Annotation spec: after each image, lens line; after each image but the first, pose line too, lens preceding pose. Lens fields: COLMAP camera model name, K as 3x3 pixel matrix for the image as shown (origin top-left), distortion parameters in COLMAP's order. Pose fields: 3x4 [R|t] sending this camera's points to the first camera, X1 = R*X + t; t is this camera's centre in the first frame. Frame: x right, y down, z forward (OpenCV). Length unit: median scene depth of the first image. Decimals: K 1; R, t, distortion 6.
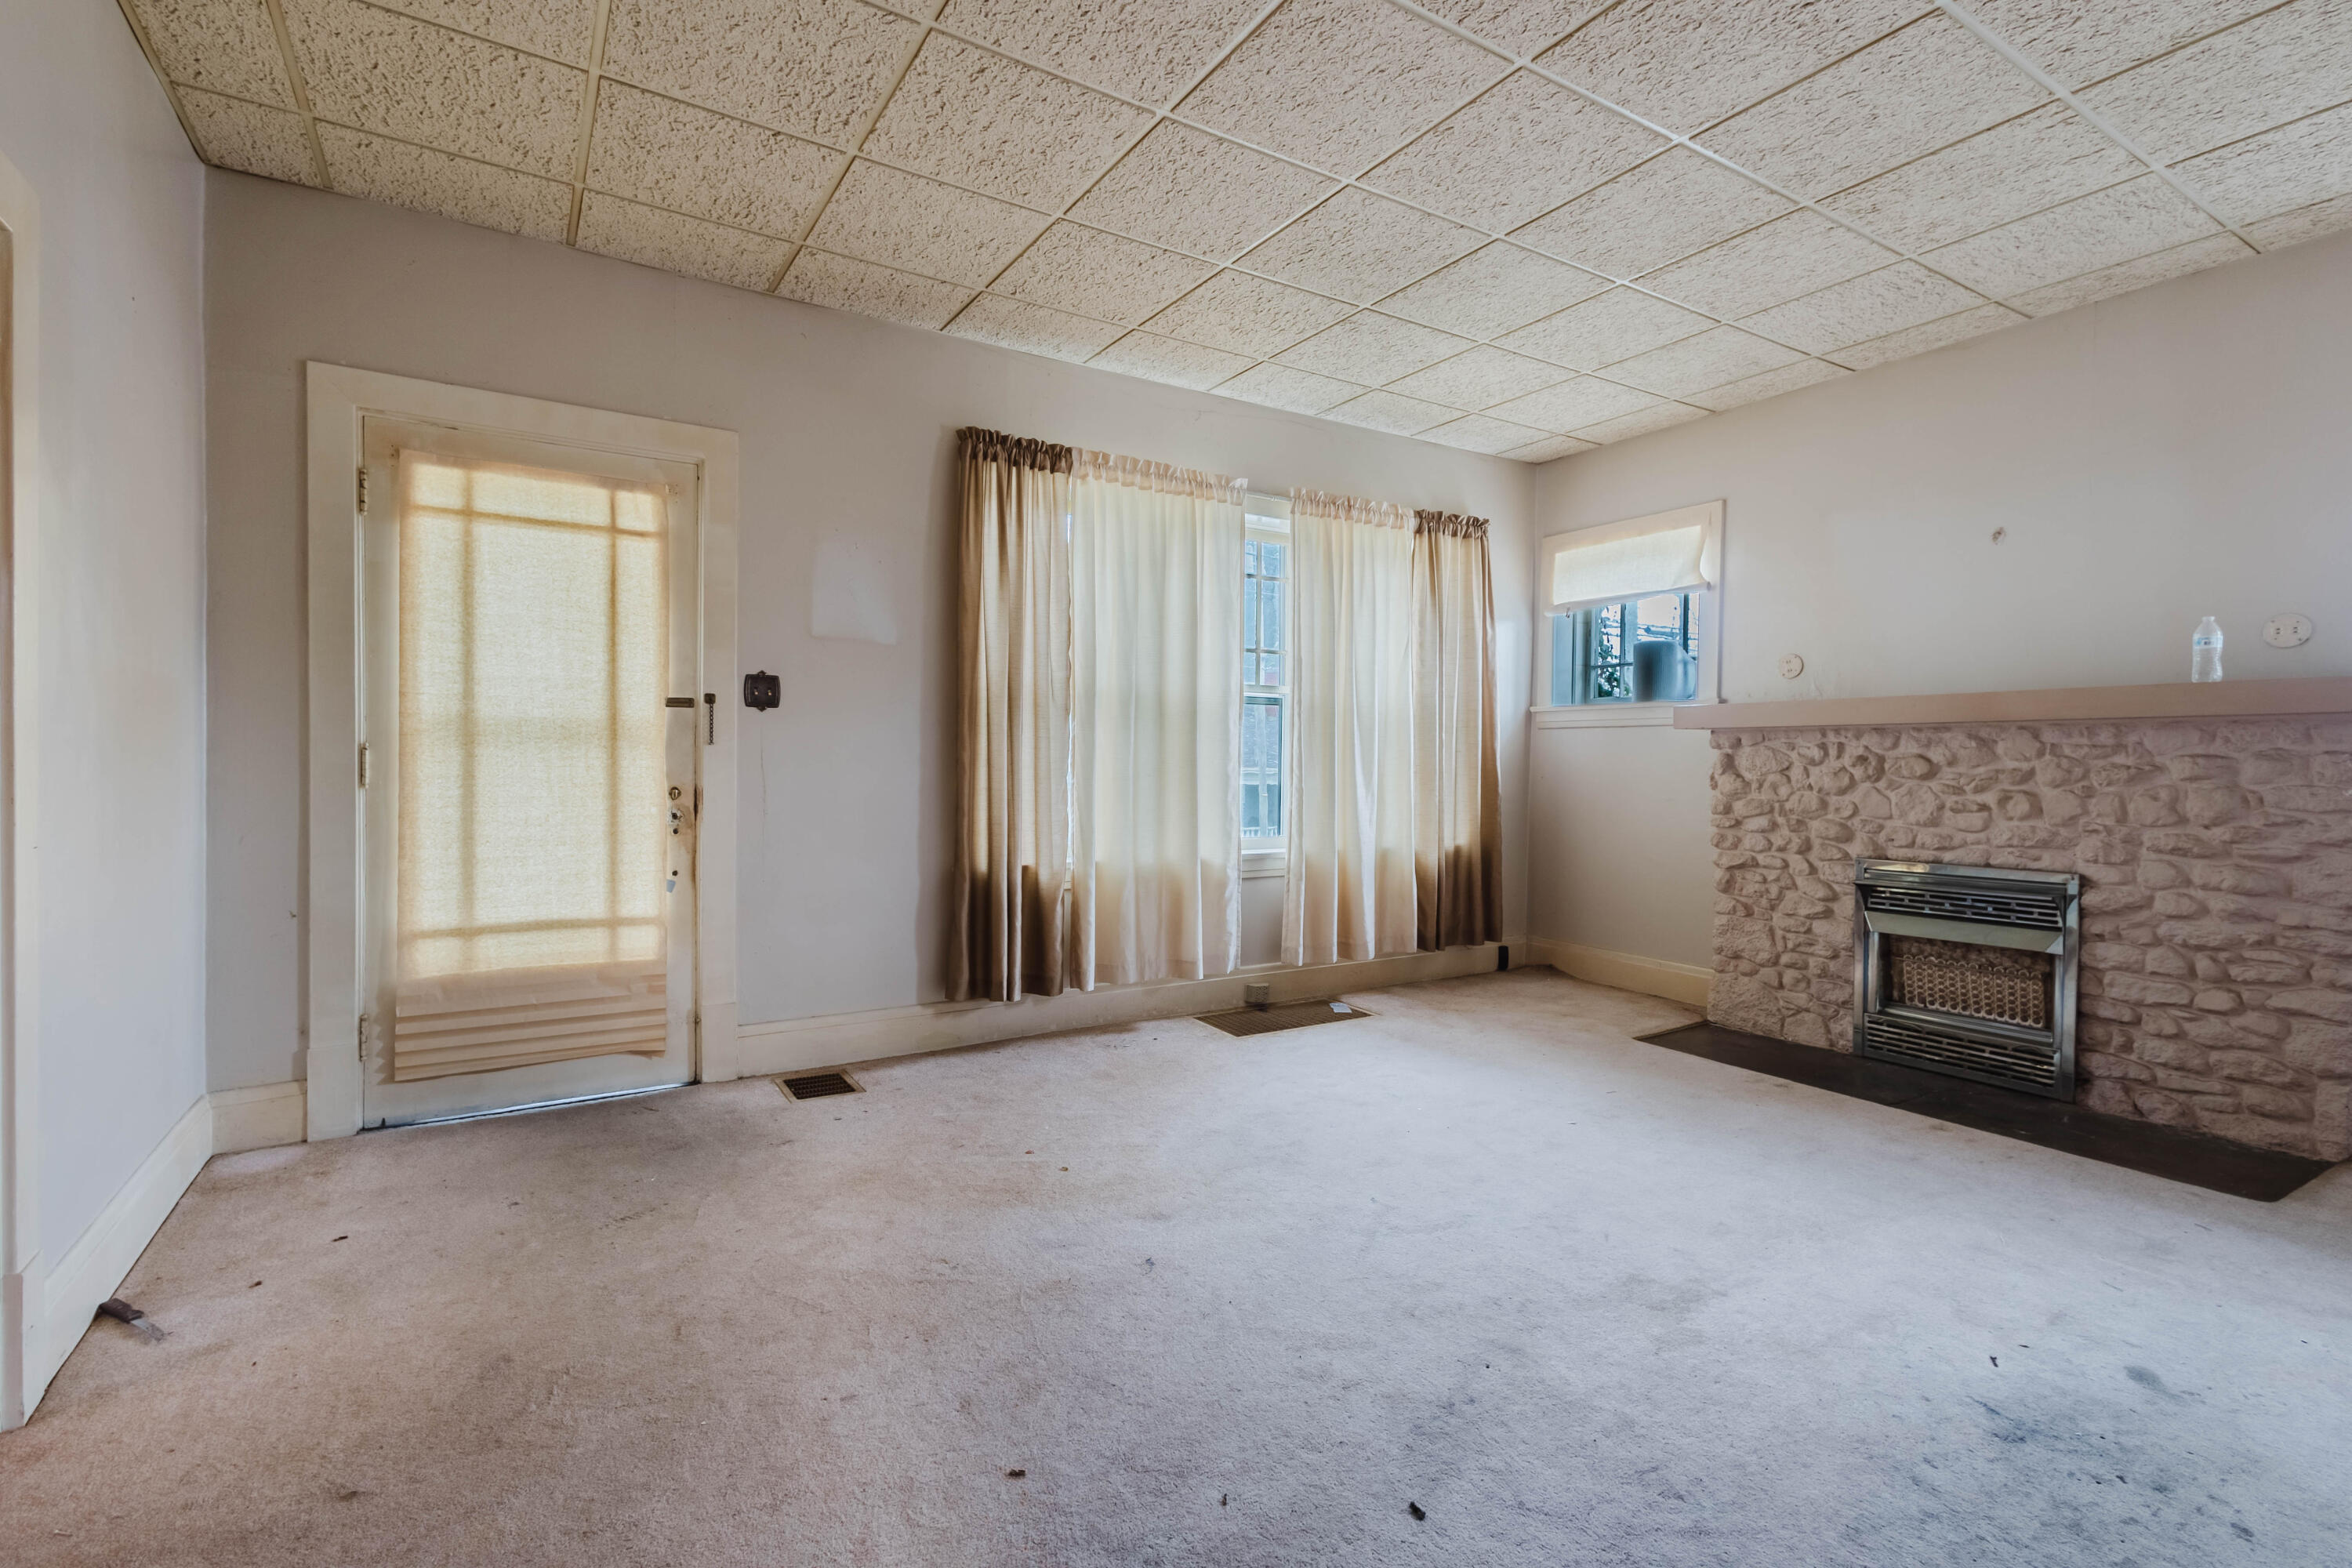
lens RADIAL K [[1080.4, 0, 1180.2], [0, 1080.4, 781.8], [0, 0, 1]] dist [0.012305, -0.001414]
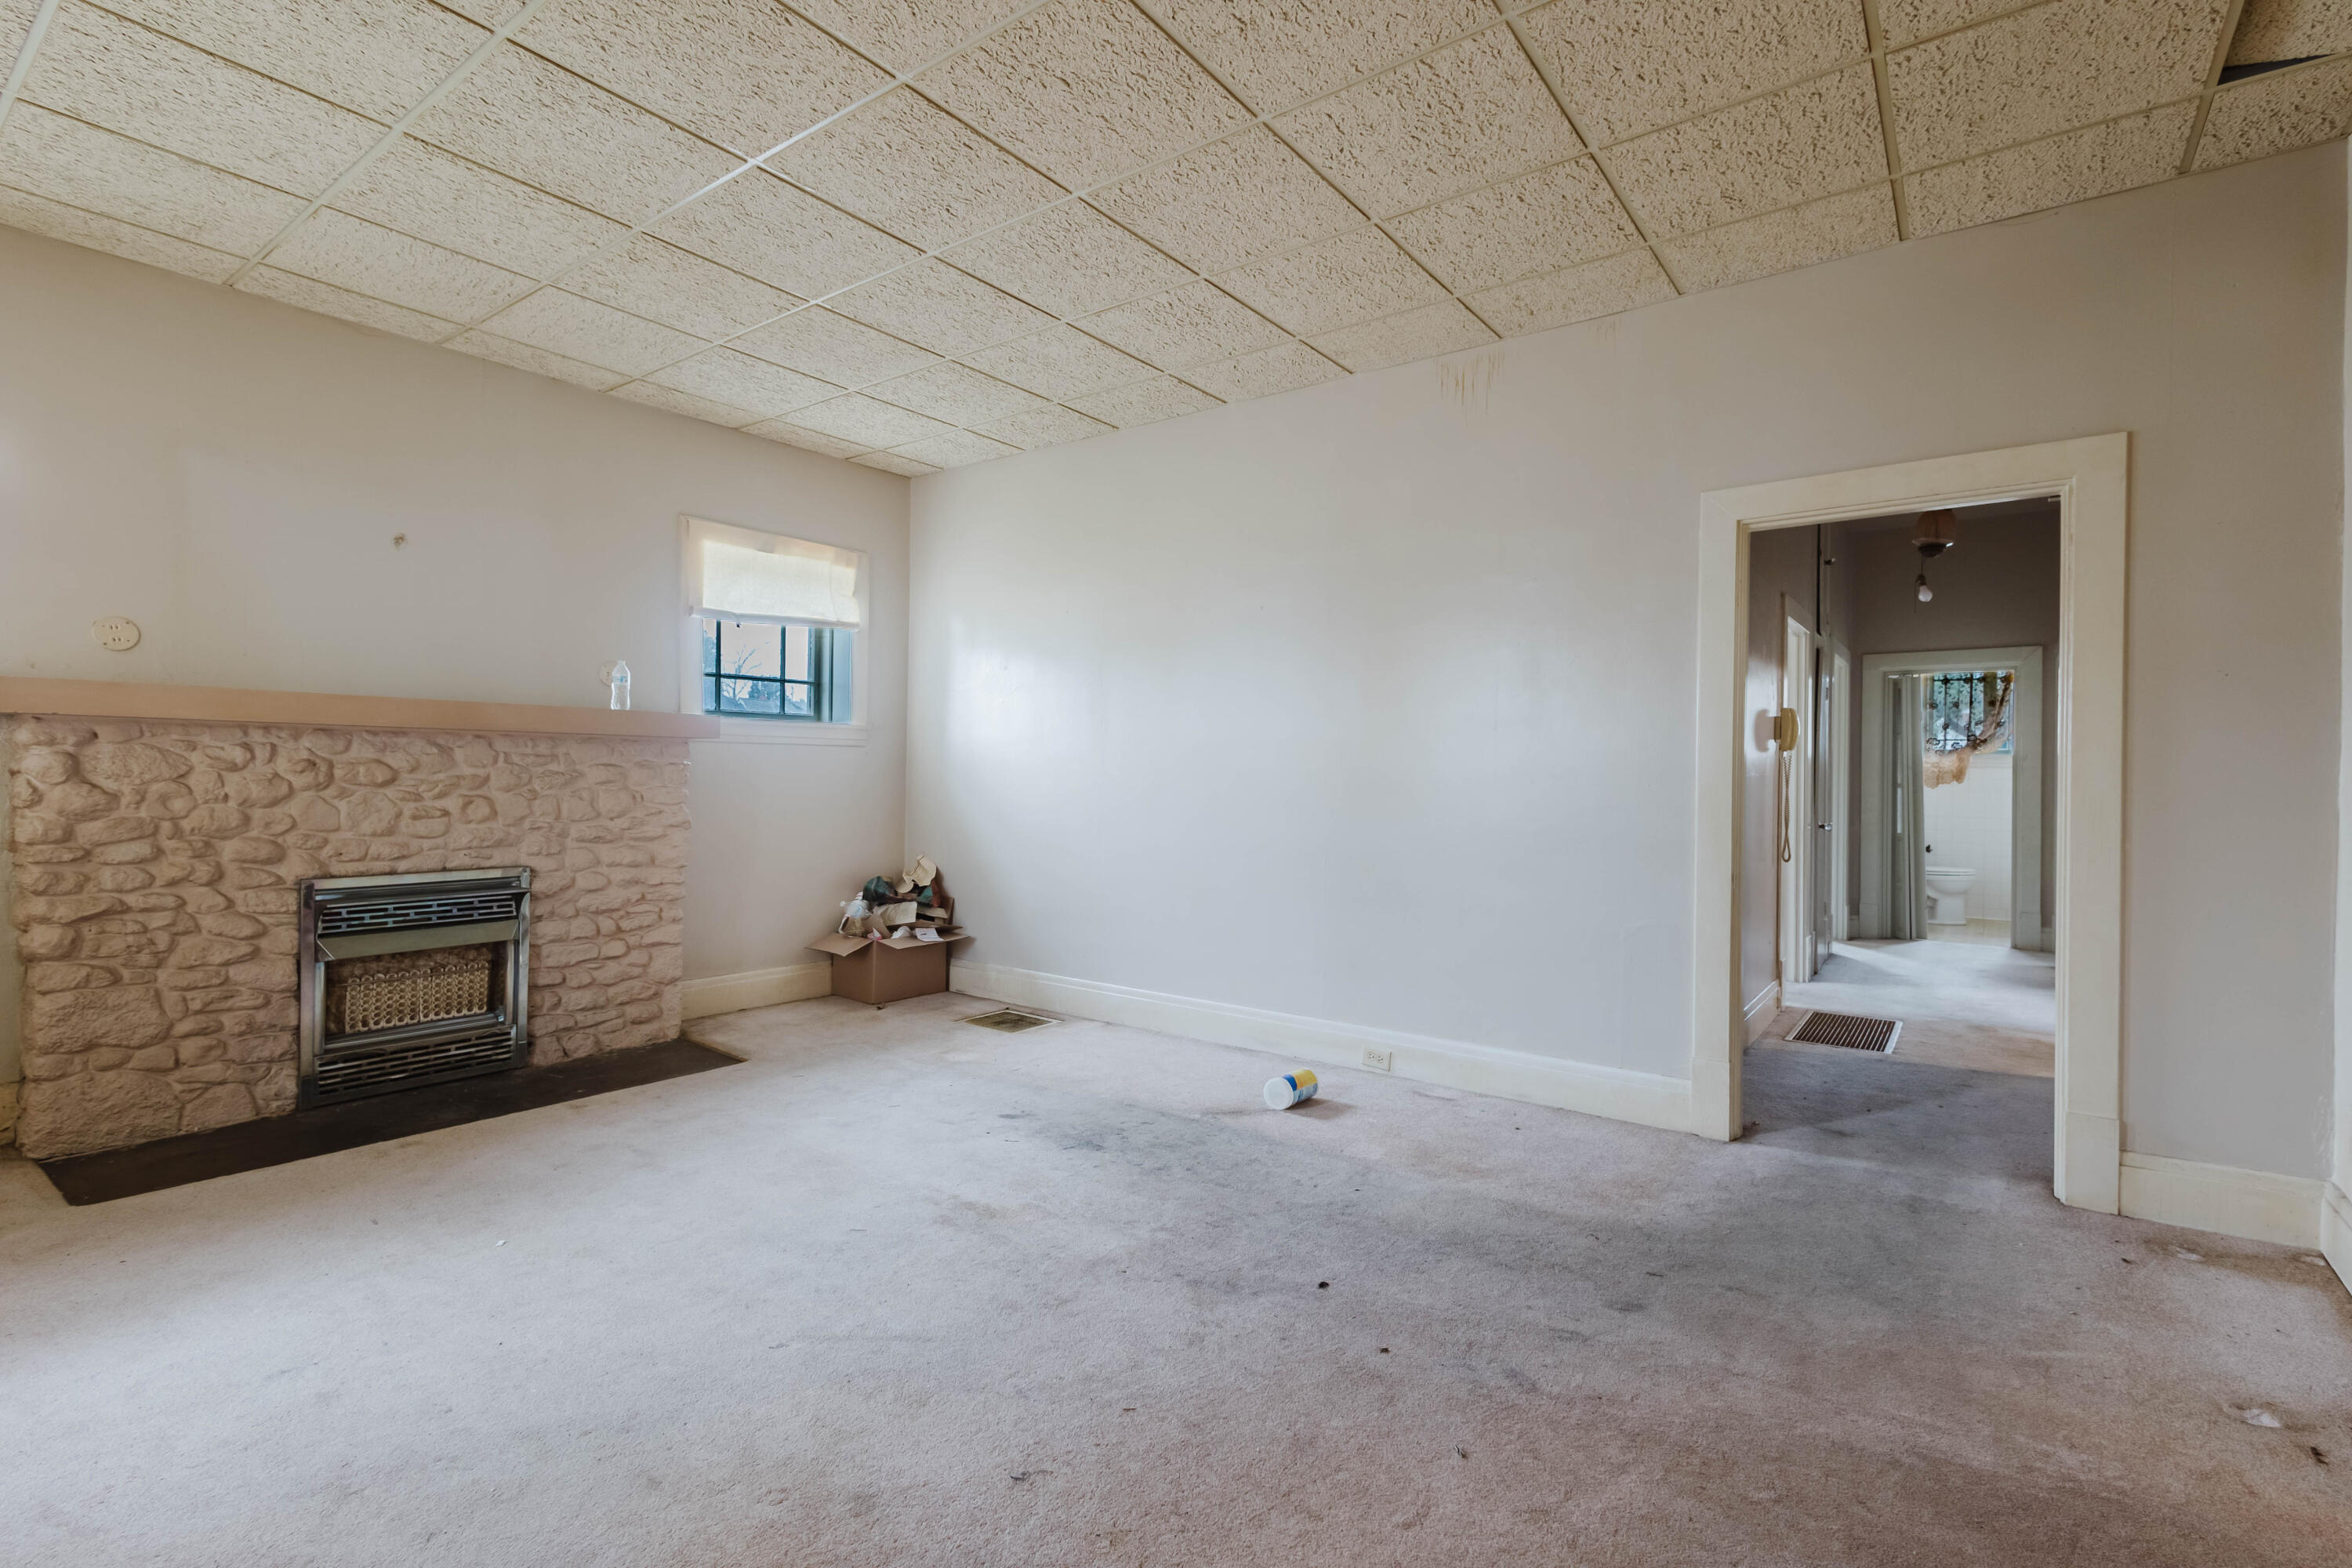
lens RADIAL K [[1080.4, 0, 1177.3], [0, 1080.4, 781.8], [0, 0, 1]] dist [0.012305, -0.001414]
pose [[-0.366610, -0.015176, 0.930251, -0.480992], [0.003875, 0.999833, 0.017838, -0.021879], [-0.930367, 0.010145, -0.366490, 0.763710]]
